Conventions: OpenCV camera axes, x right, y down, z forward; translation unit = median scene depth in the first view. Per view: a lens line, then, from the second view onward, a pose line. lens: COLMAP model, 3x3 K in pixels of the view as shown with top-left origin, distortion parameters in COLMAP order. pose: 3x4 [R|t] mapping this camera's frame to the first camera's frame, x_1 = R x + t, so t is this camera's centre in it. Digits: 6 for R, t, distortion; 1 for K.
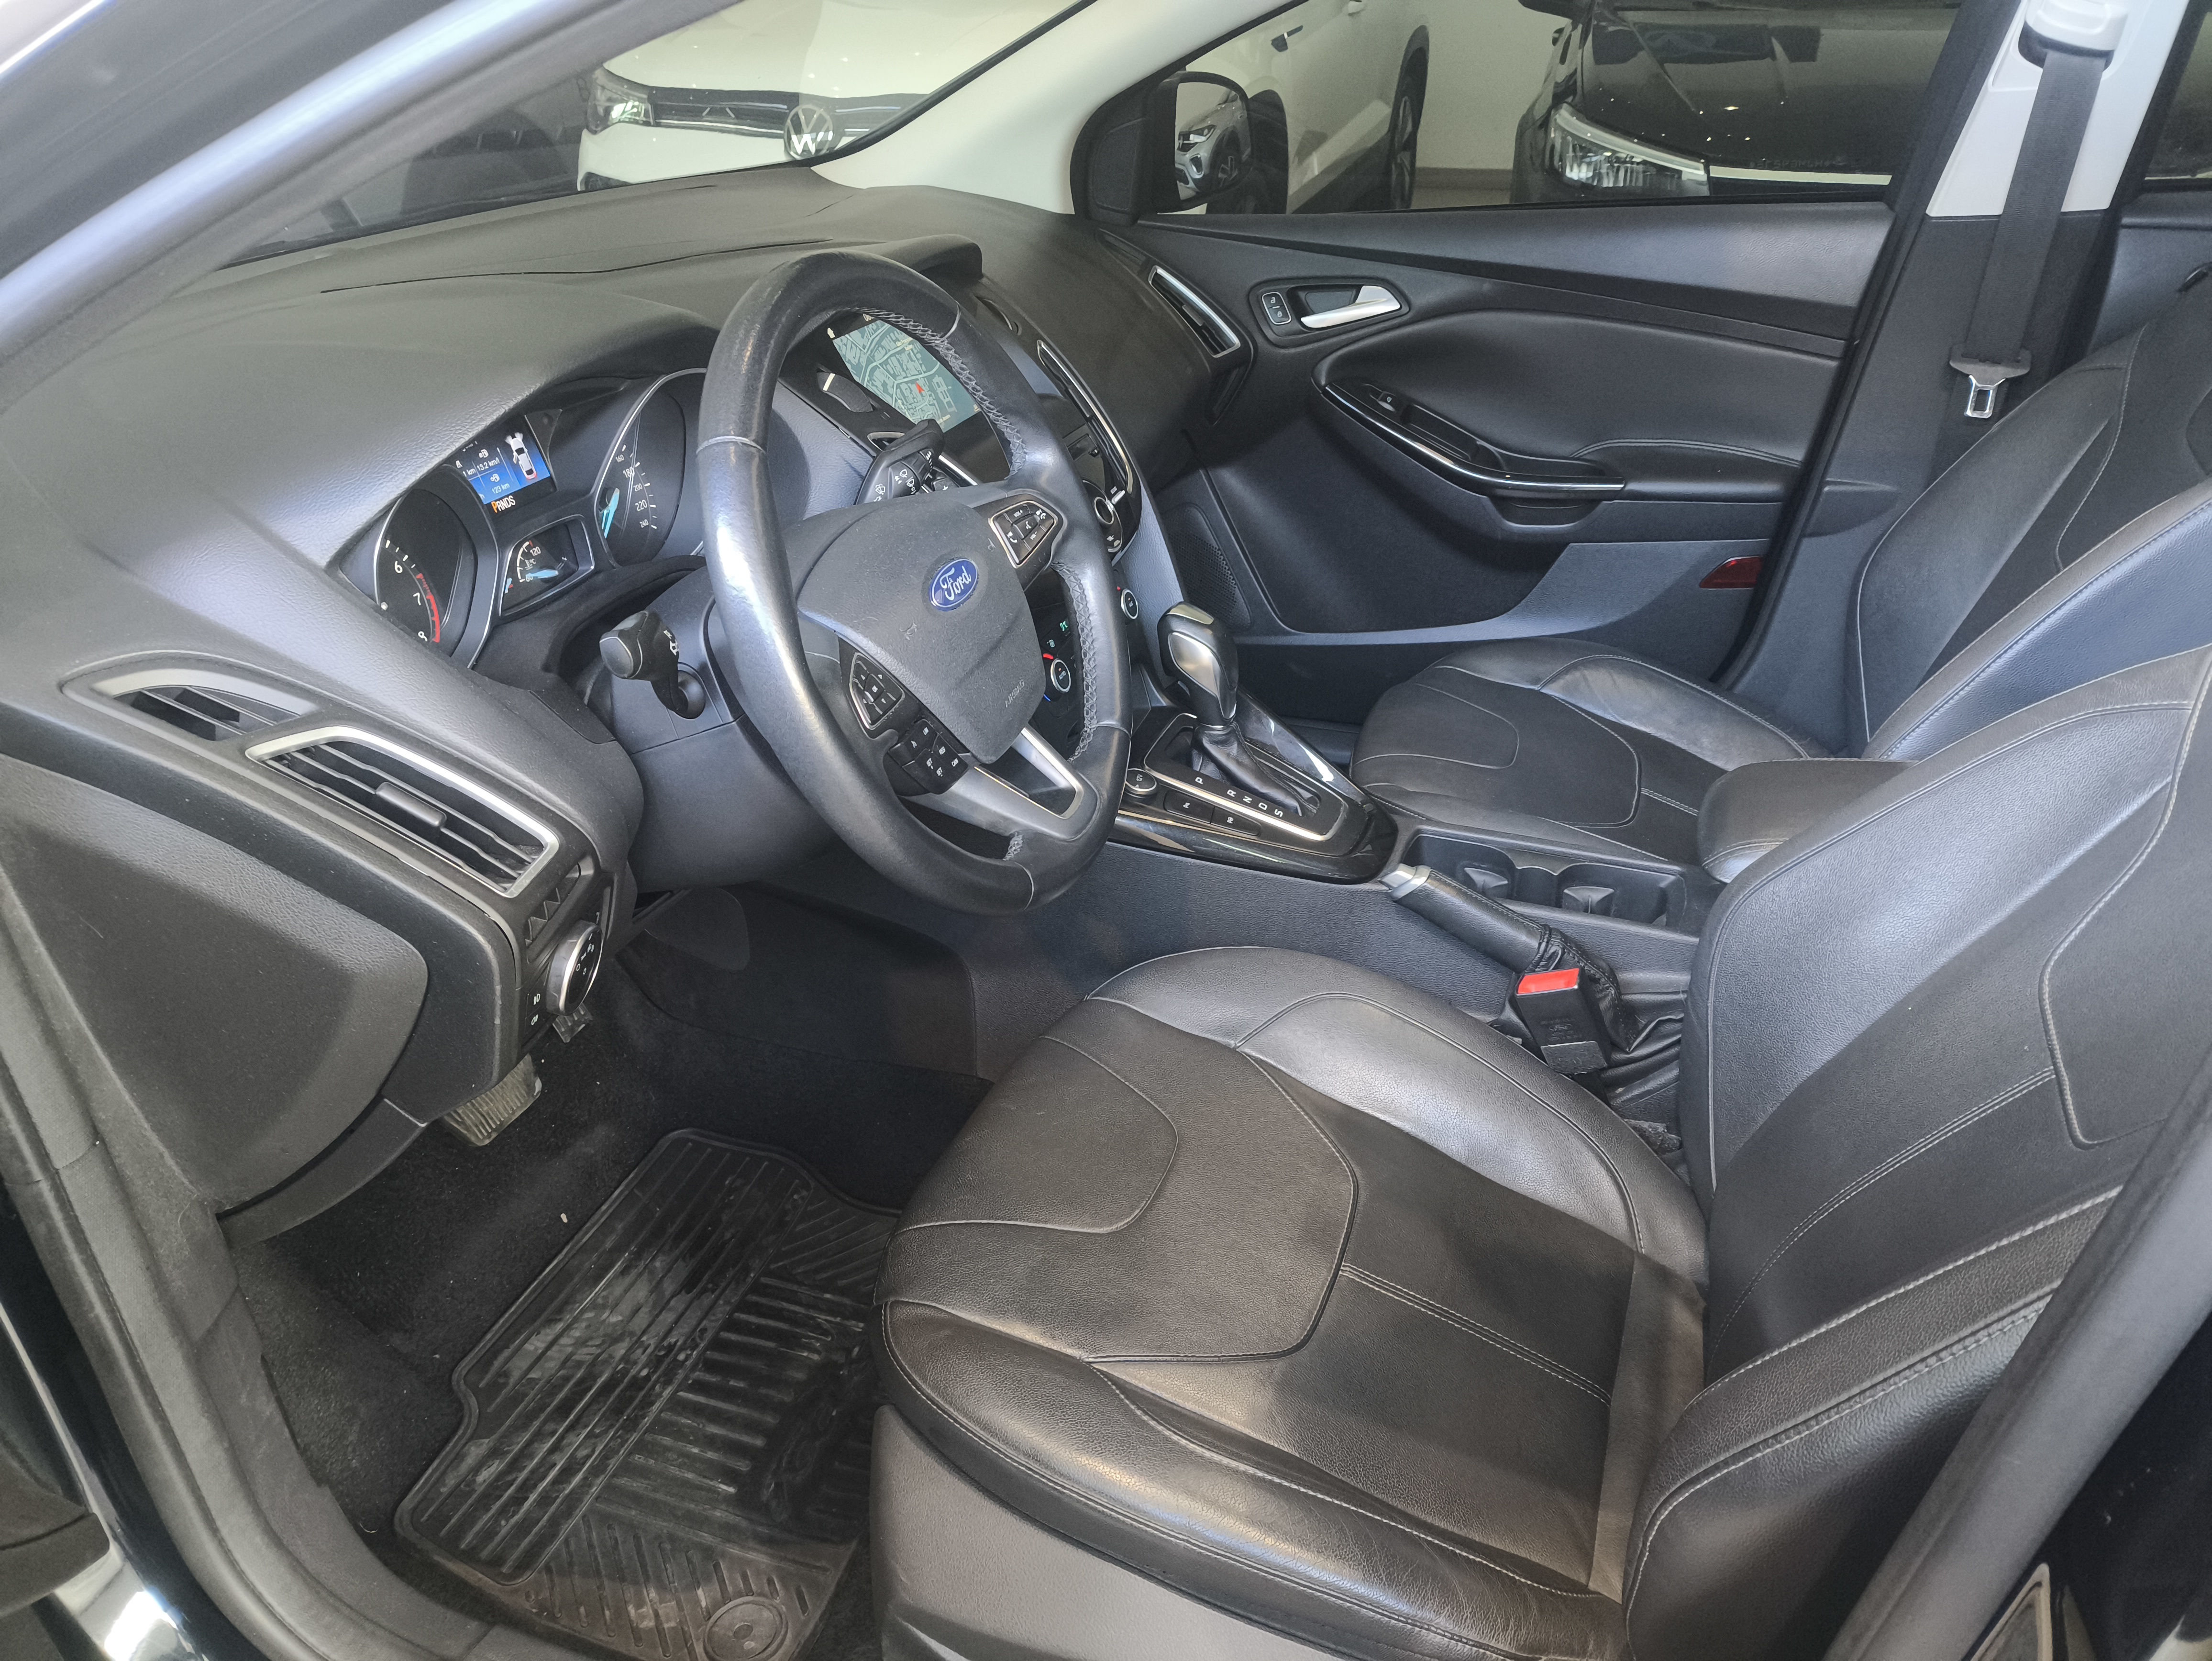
lens RADIAL K [[1614.5, 0, 1120.5], [0, 1614.5, 832.8], [0, 0, 1]] dist [0.018583, -0.000507]
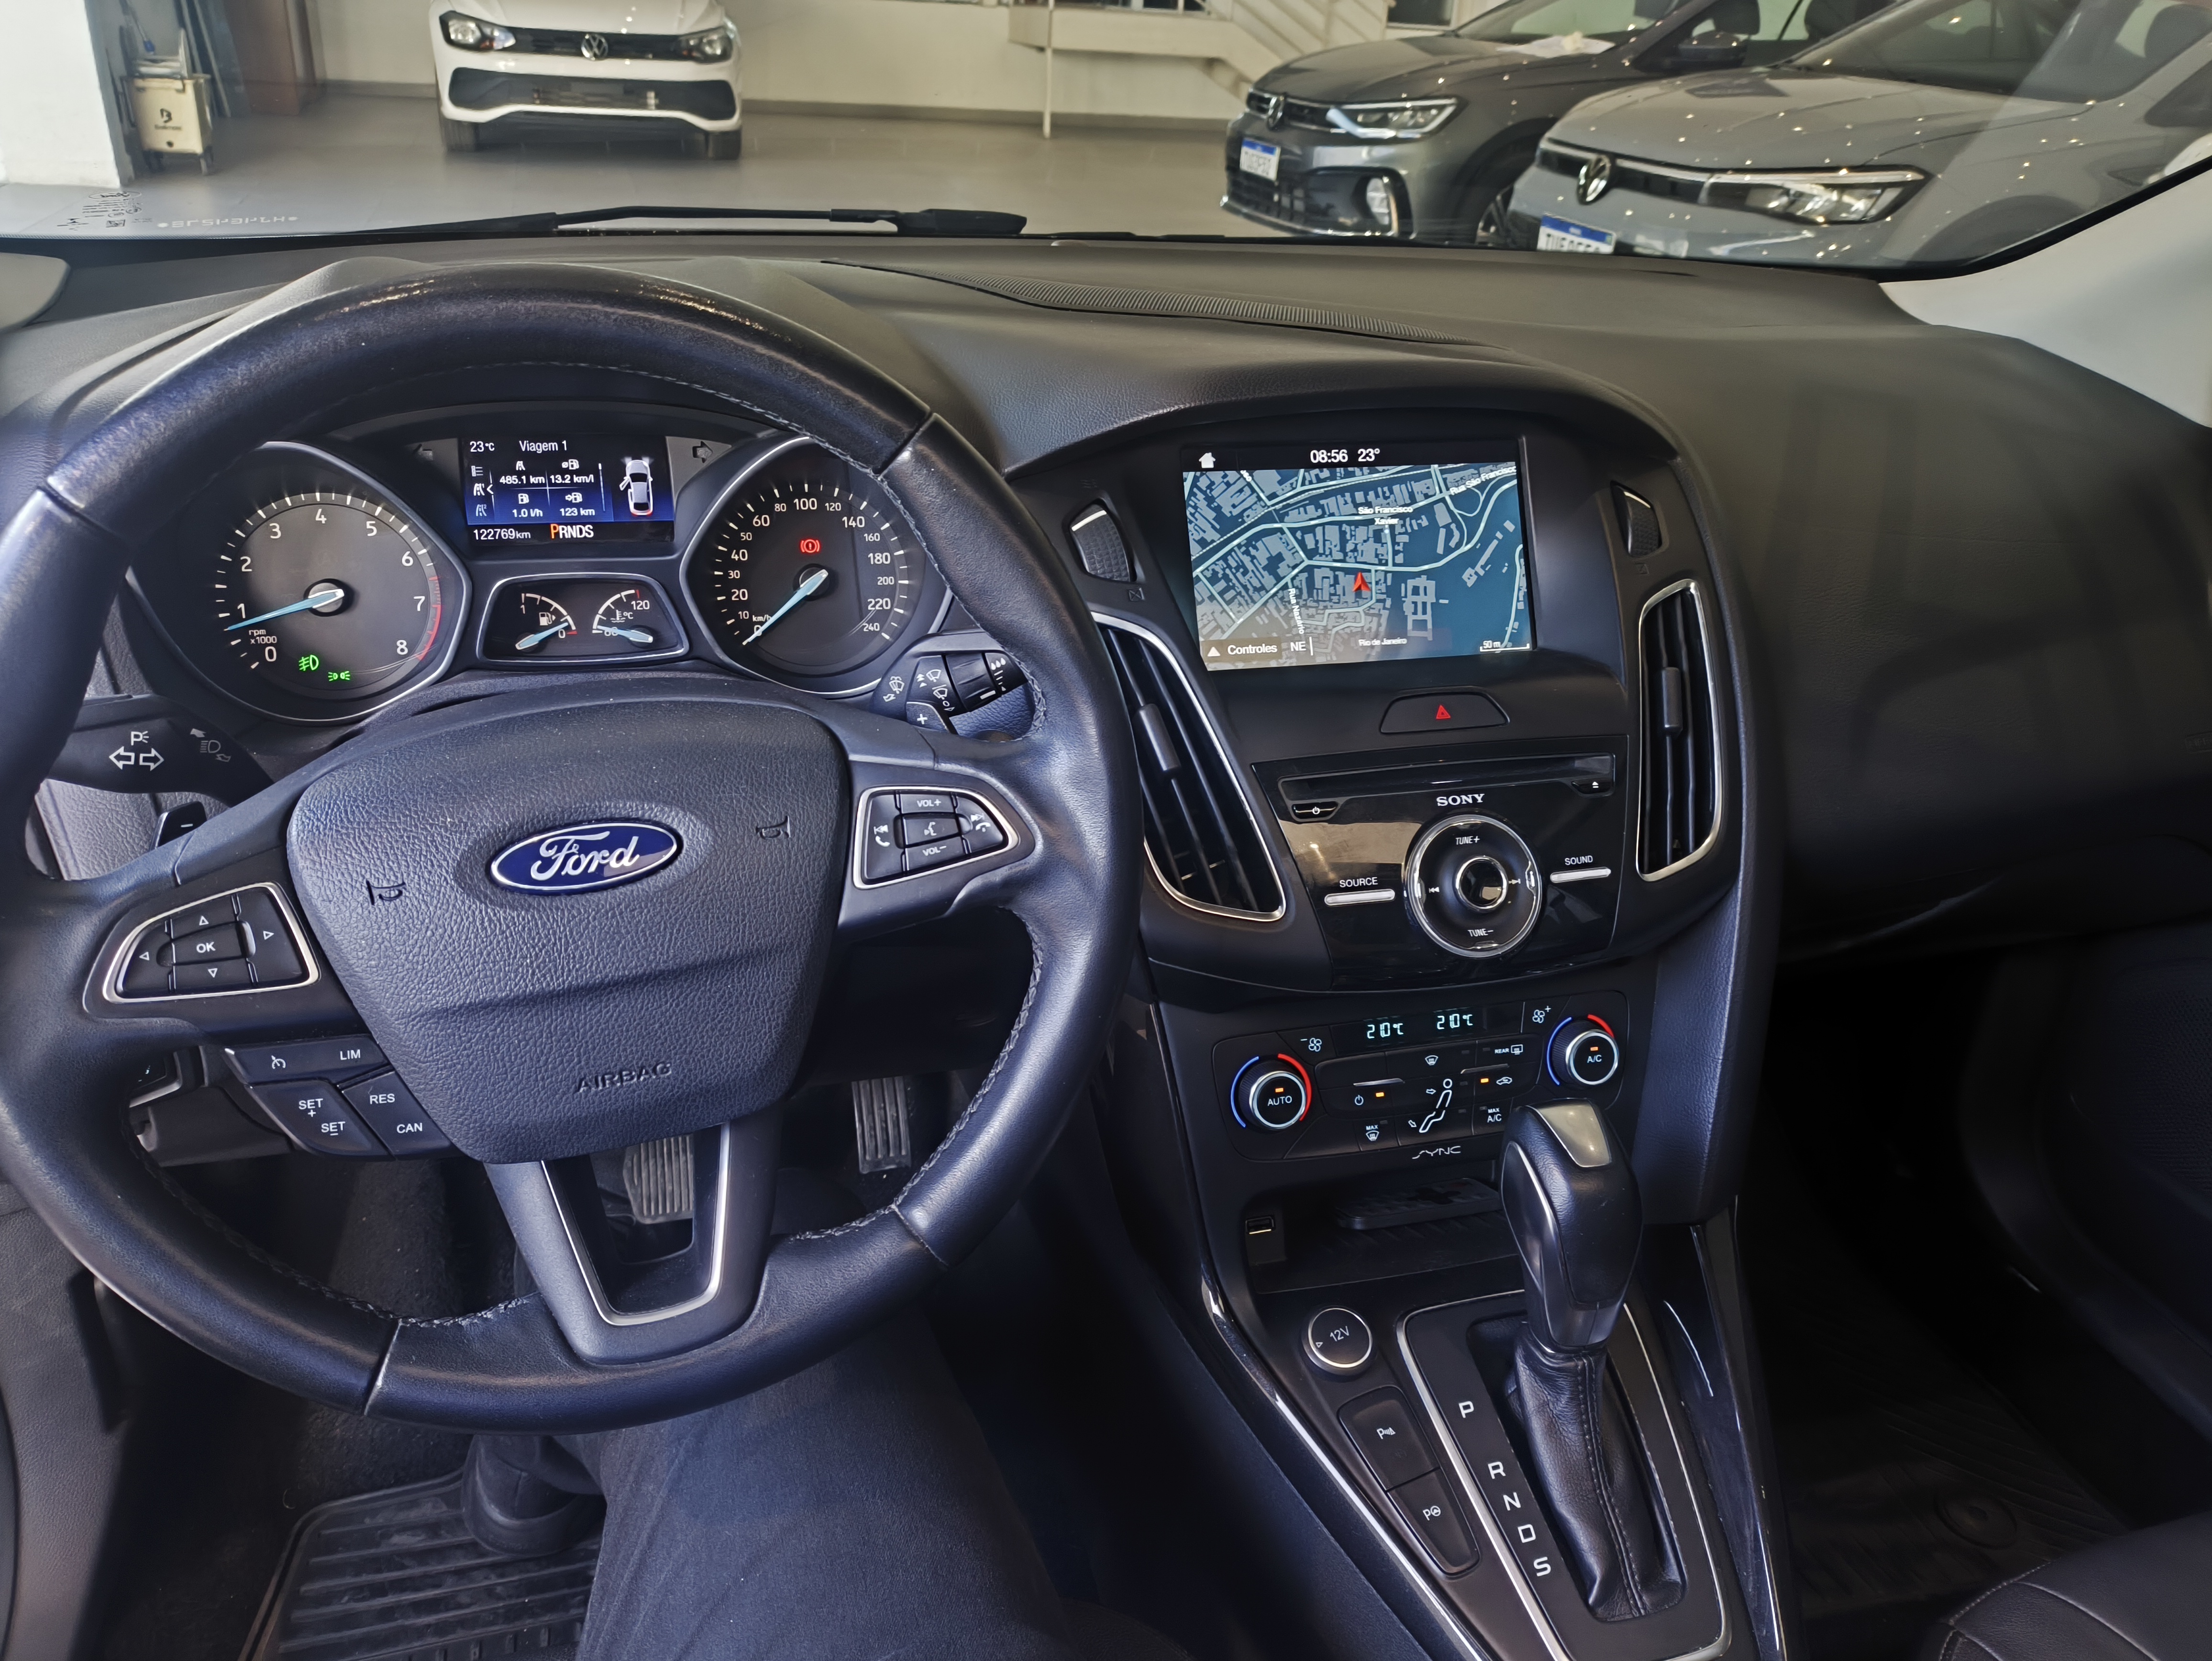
lens RADIAL K [[1629.9, 0, 1148.9], [0, 1629.9, 819.2], [0, 0, 1]] dist [0.118183, -0.267764]
pose [[0.590417, 0.398547, -0.701832, 0.375064], [-0.443242, 0.886820, 0.130718, -0.294840], [0.674496, 0.233903, 0.700246, 0.641510]]
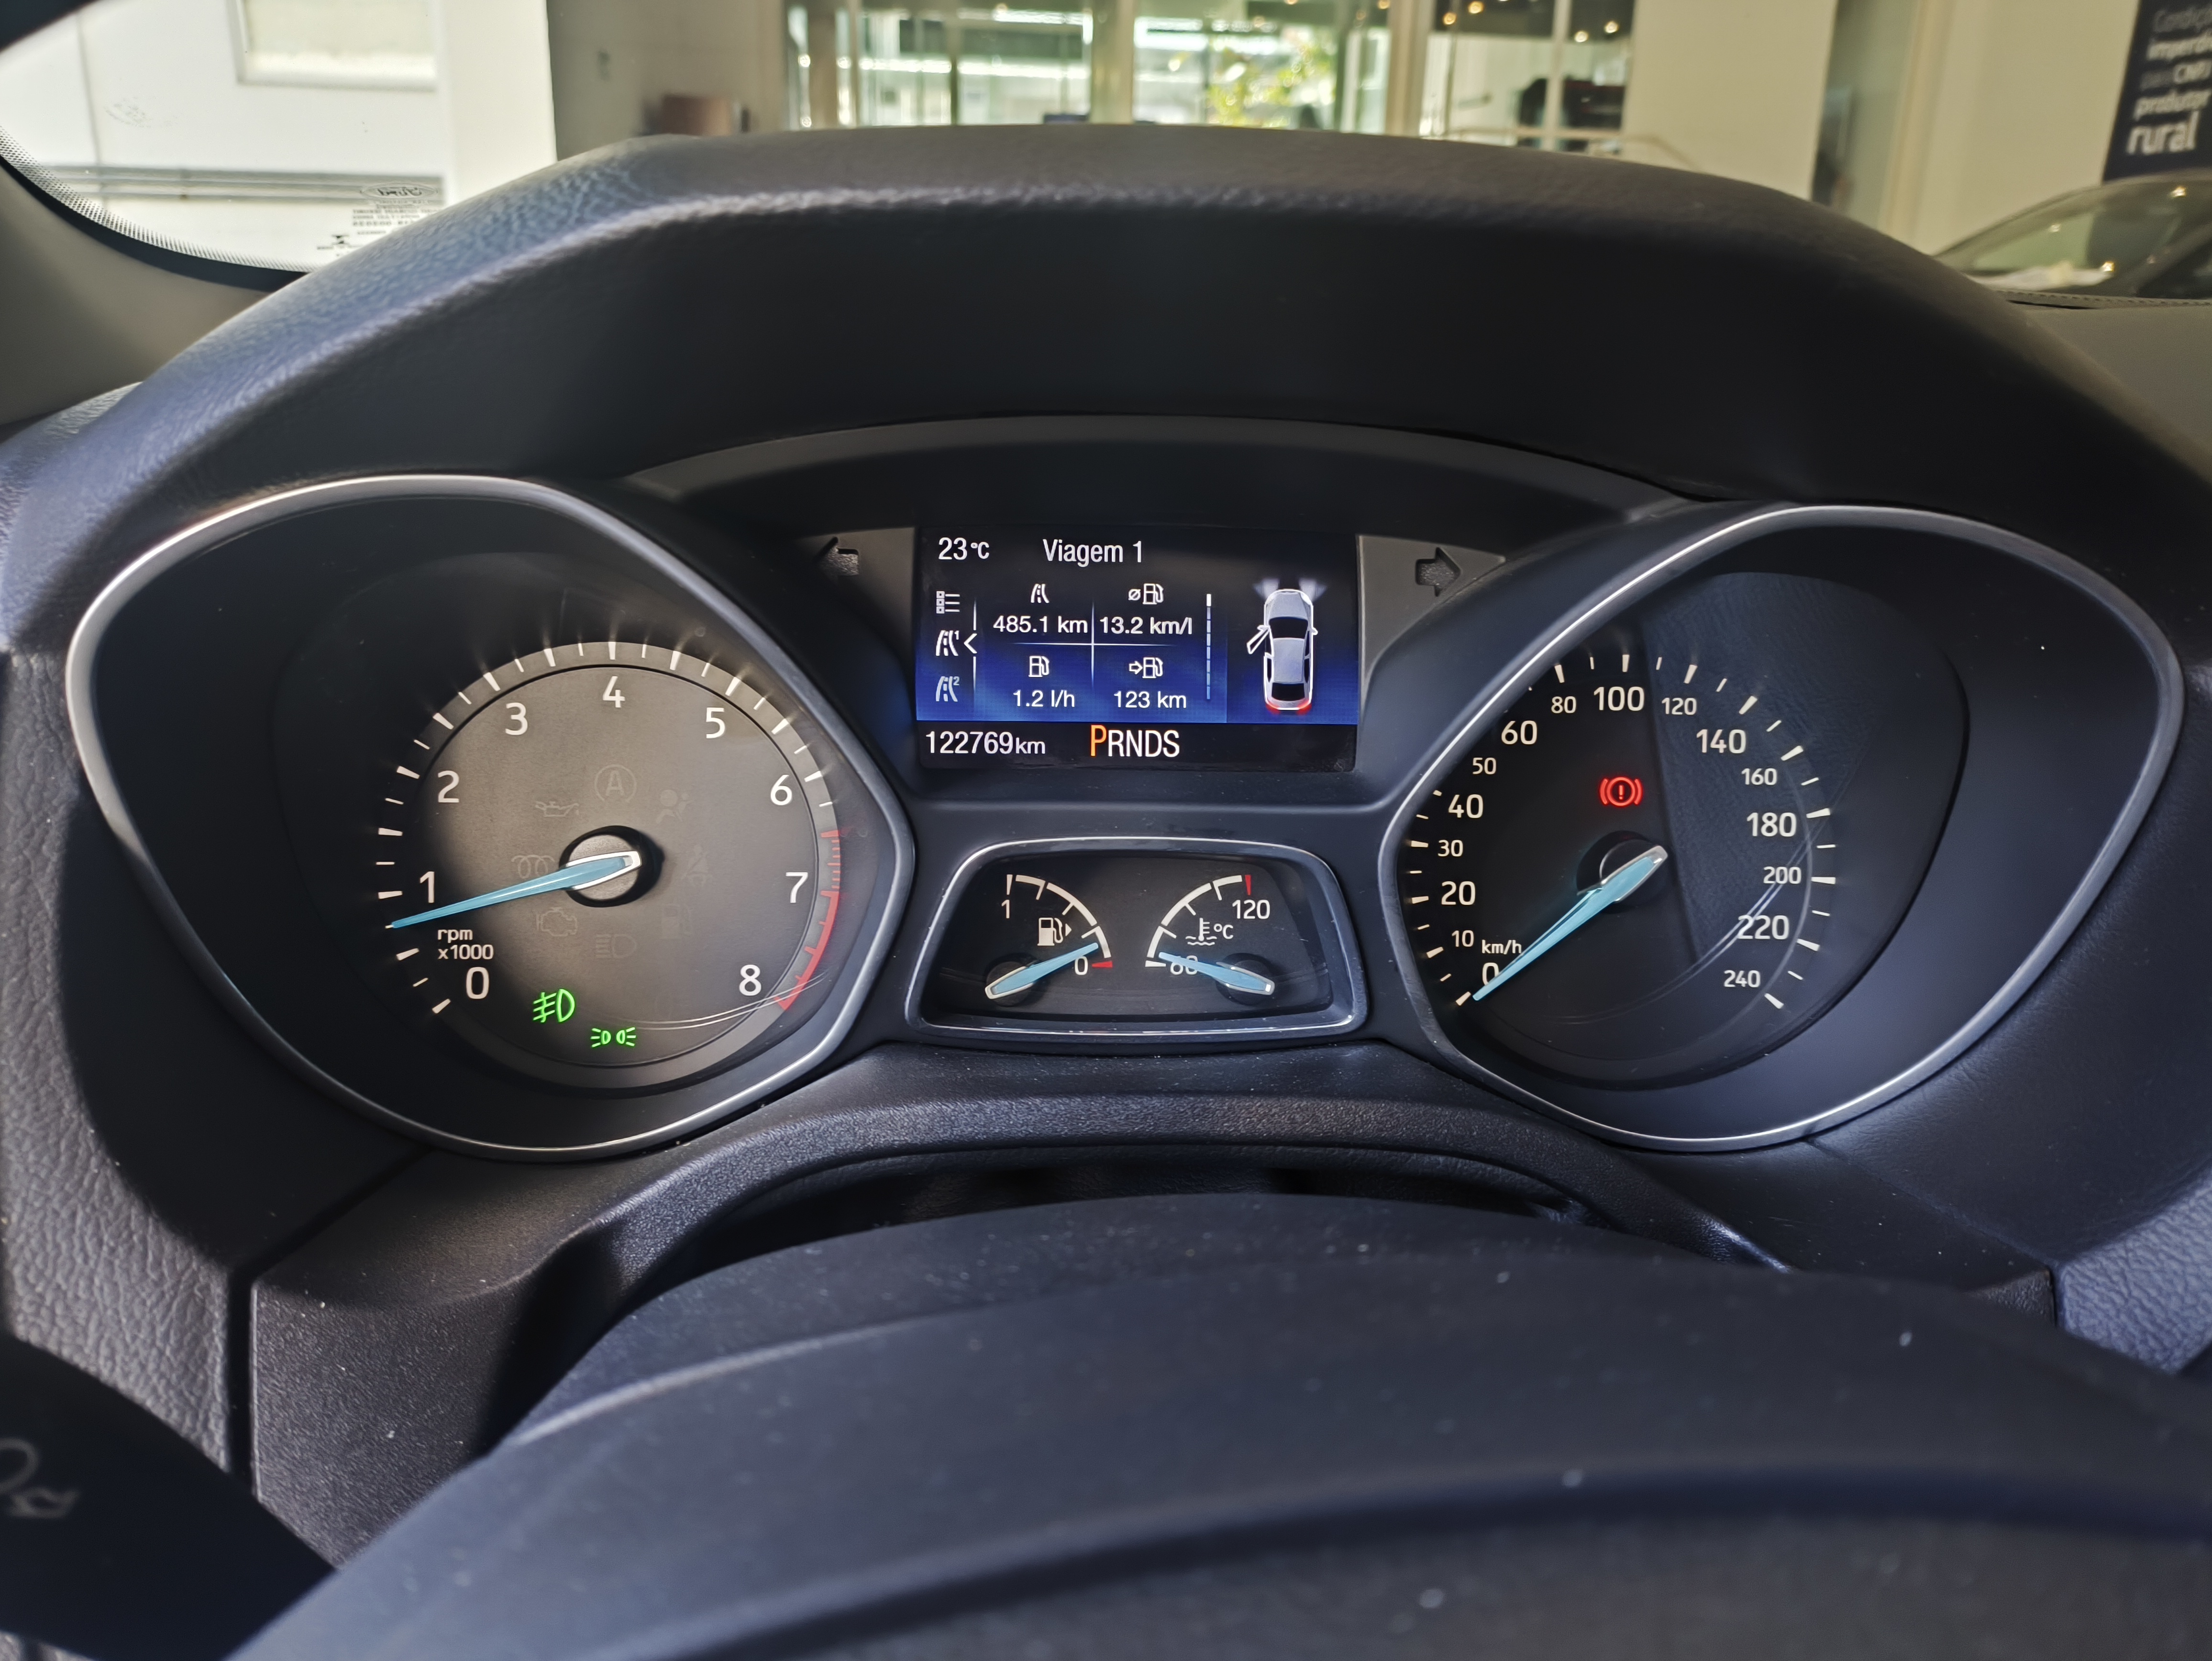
lens RADIAL K [[1588.6, 0, 1105.8], [0, 1588.6, 771.0], [0, 0, 1]] dist [0.043120, 0.000501]
pose [[0.397516, 0.288657, -0.871010, -0.087731], [-0.469533, 0.879534, 0.077194, -0.212473], [0.788365, 0.378282, 0.485163, 0.804516]]
